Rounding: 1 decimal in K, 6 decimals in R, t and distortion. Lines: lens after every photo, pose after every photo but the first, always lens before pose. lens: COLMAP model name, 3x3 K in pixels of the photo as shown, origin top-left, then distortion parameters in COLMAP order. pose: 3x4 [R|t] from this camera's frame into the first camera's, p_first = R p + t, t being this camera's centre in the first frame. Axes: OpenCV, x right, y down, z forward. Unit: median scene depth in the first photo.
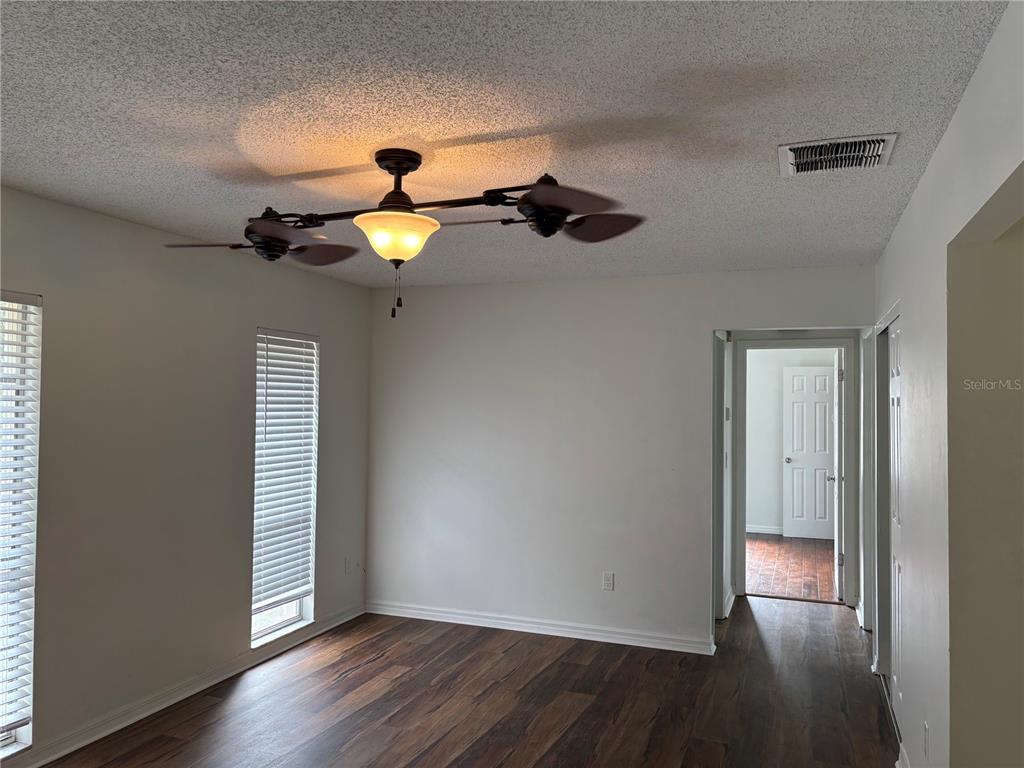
lens RADIAL K [[776.8, 0, 508.6], [0, 776.8, 386.0], [0, 0, 1]] dist [0.045538, -0.036714]
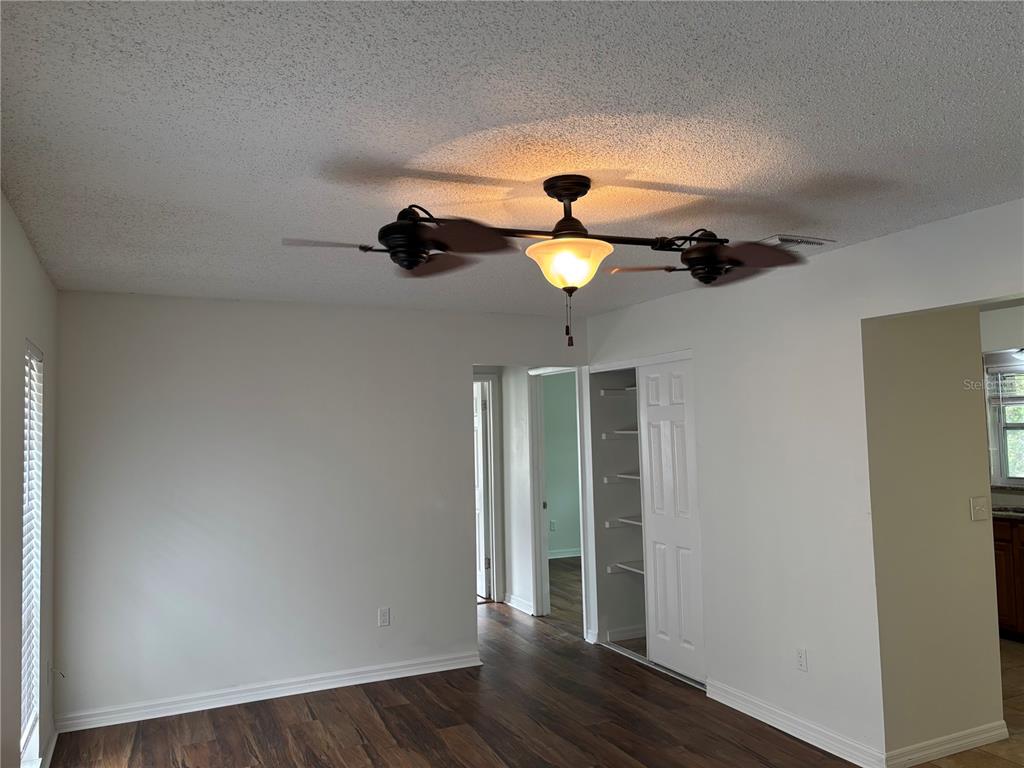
lens RADIAL K [[776.8, 0, 505.4], [0, 776.8, 389.8], [0, 0, 1]] dist [0.045538, -0.036714]
pose [[0.699990, 0.008191, 0.714106, -0.522974], [0.015524, 0.999523, -0.026682, -0.006049], [-0.713984, 0.029763, 0.699529, 0.223177]]
